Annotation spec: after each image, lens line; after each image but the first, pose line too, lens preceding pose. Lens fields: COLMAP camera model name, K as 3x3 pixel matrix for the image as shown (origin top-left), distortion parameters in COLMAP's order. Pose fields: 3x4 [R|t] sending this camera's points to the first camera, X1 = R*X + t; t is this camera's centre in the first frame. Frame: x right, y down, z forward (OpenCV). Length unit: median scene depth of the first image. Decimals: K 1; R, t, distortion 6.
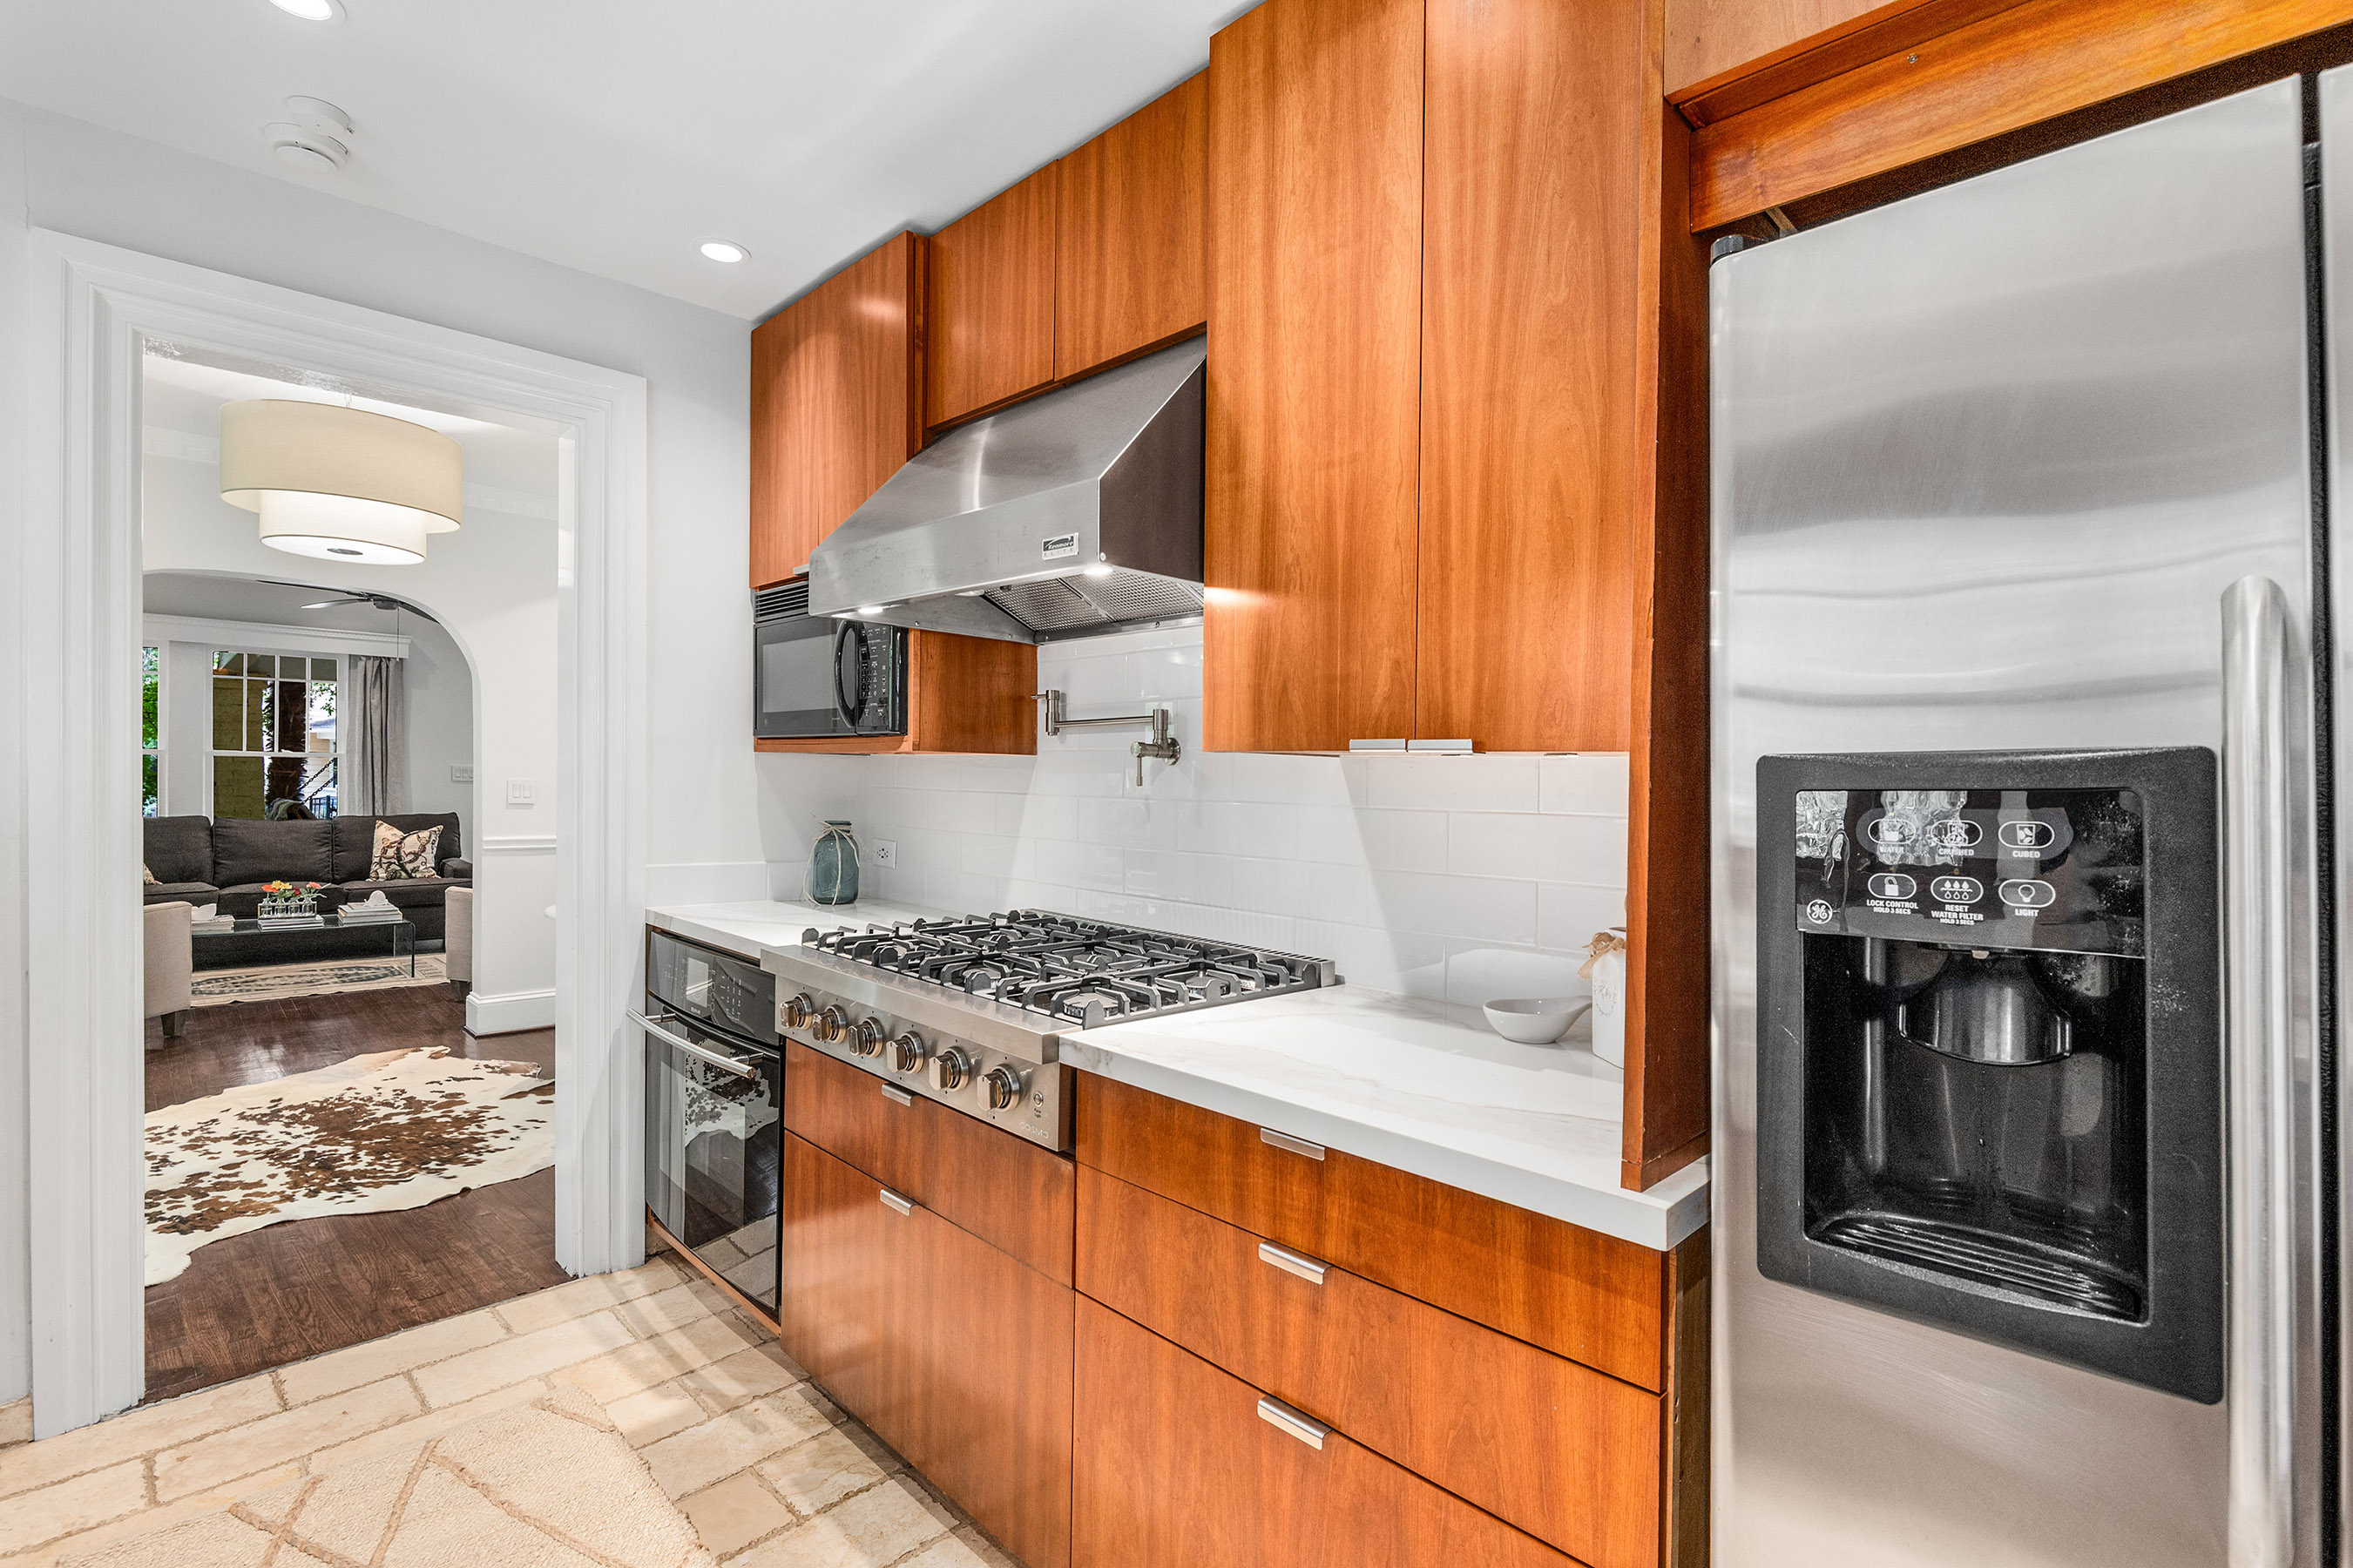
lens RADIAL K [[1093.5, 0, 1178.7], [0, 1093.5, 788.7], [0, 0, 1]] dist [-0.000584, -0.004538]
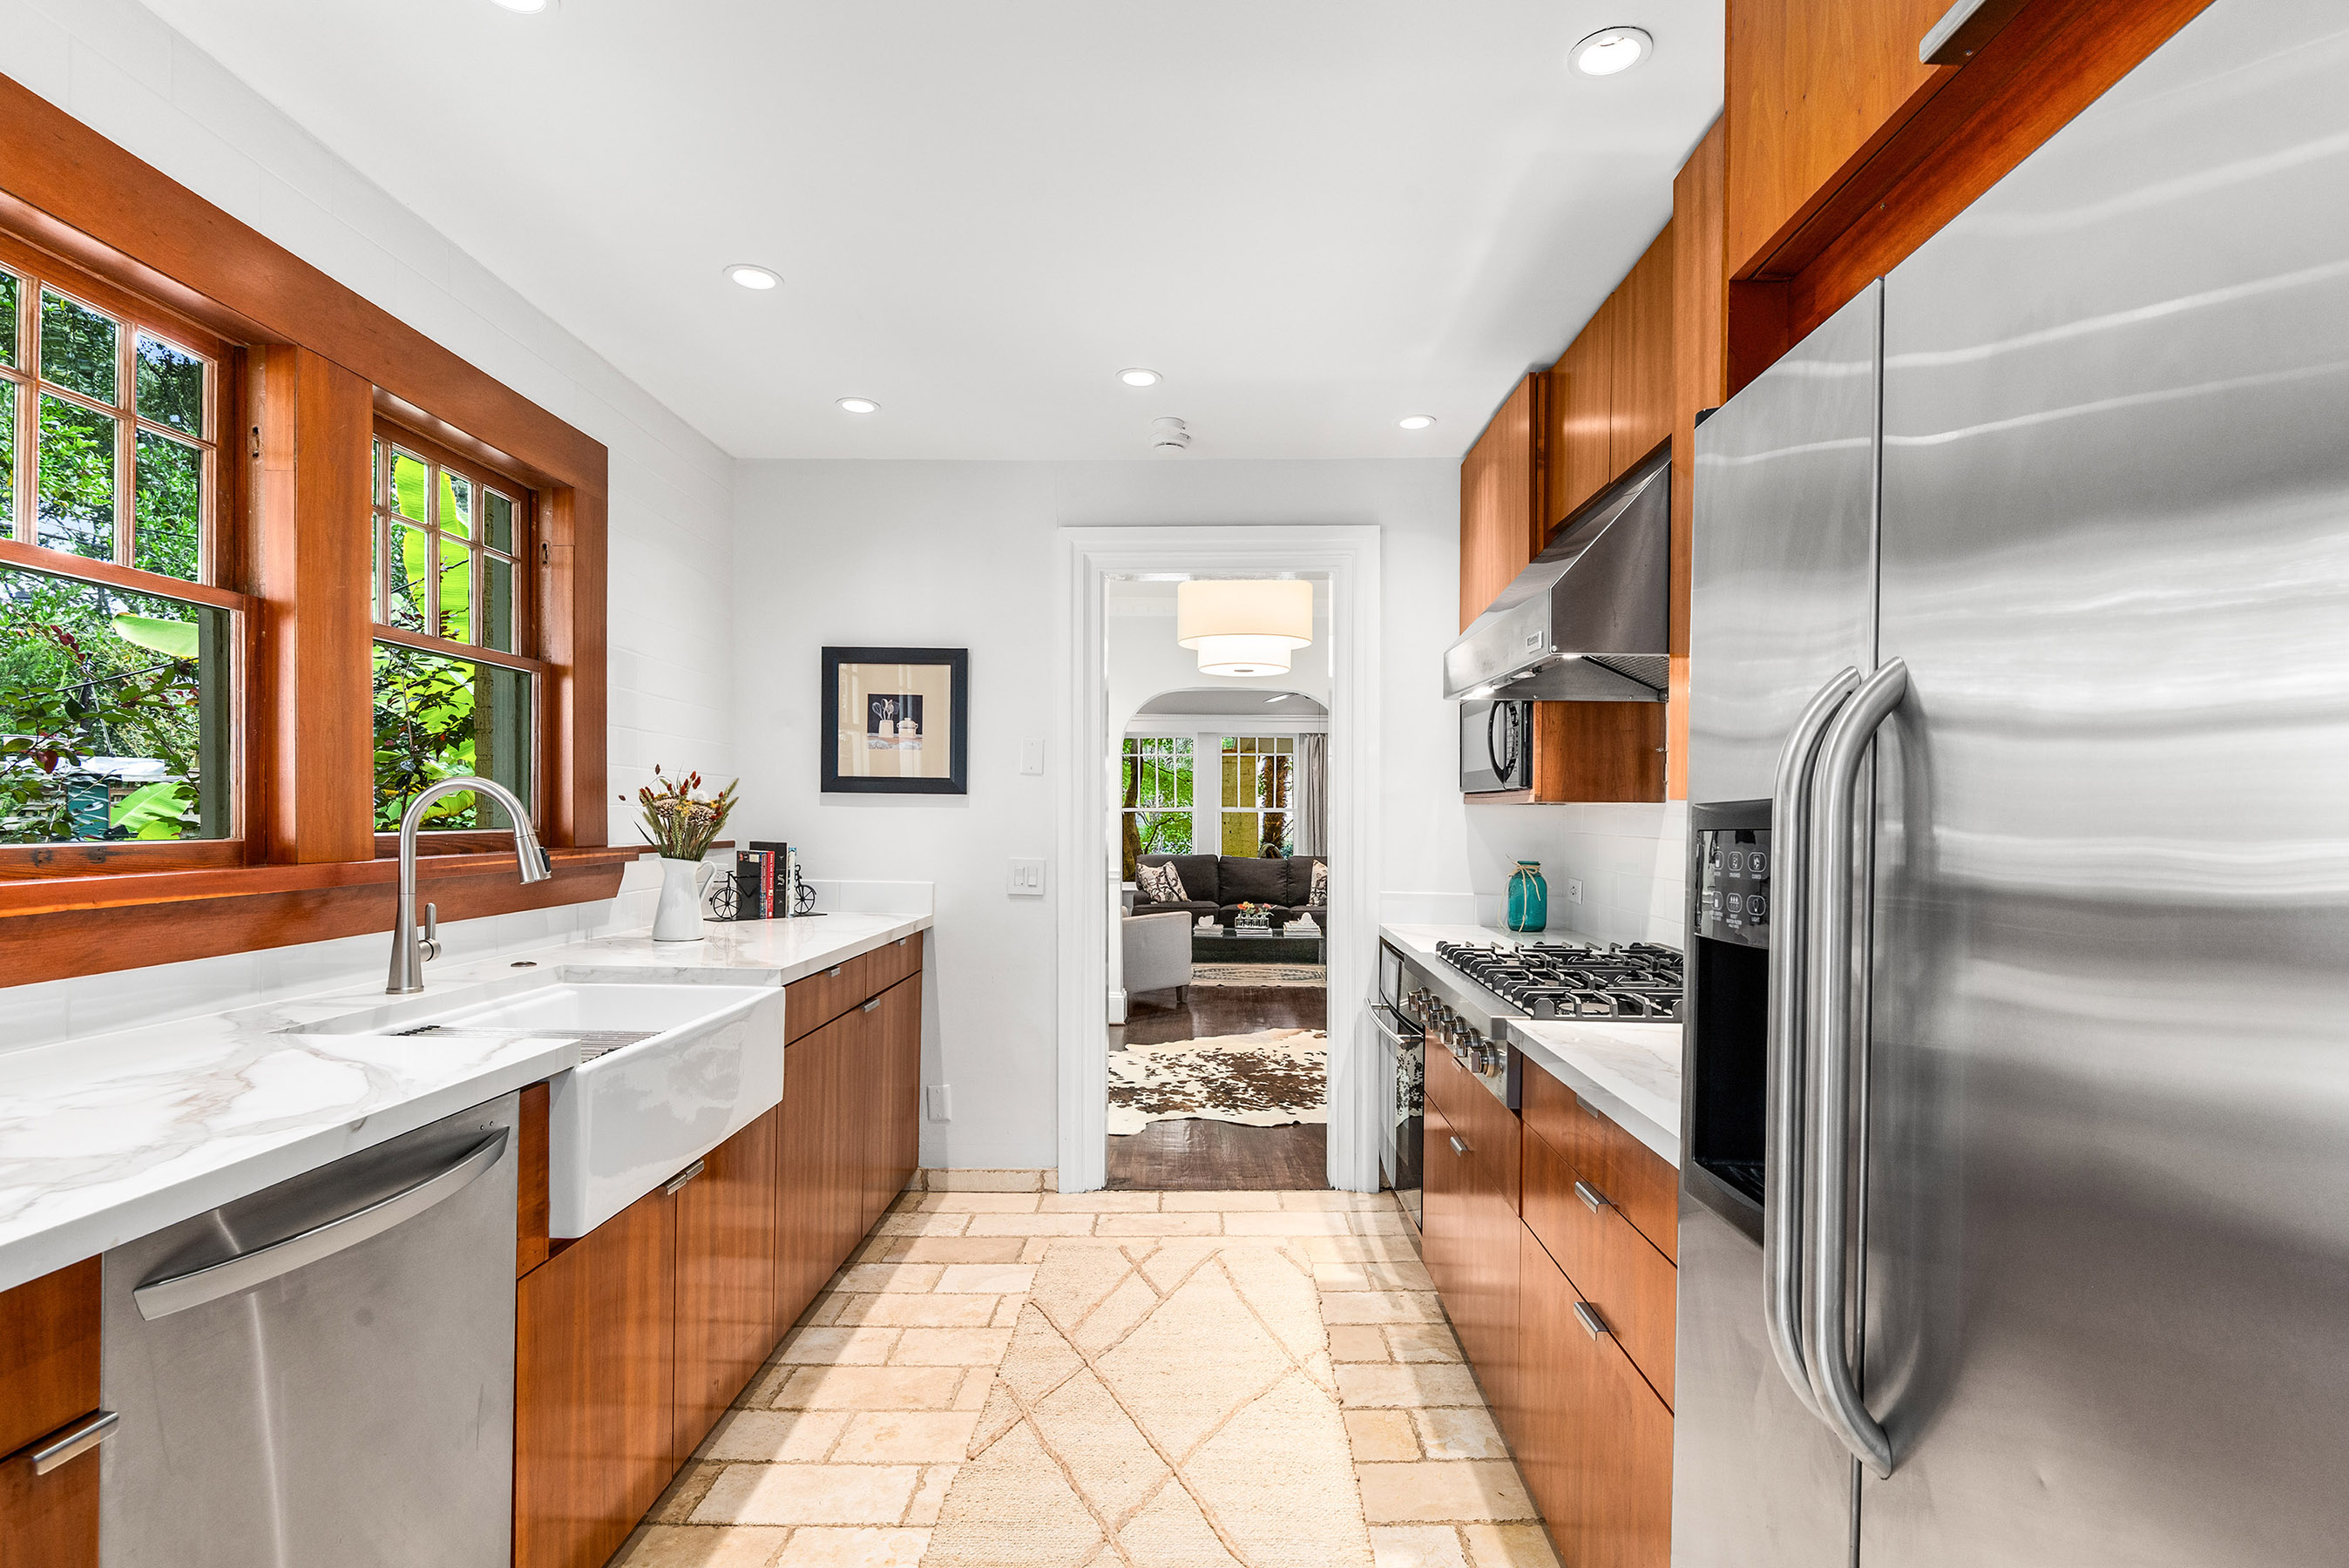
lens RADIAL K [[1121.4, 0, 1177.6], [0, 1121.4, 827.9], [0, 0, 1]] dist [0.000027, -0.000143]
pose [[0.693968, -0.006129, -0.719980, 0.301063], [0.001360, 0.999973, -0.007201, 0.001664], [0.720005, 0.004018, 0.693958, -0.113726]]
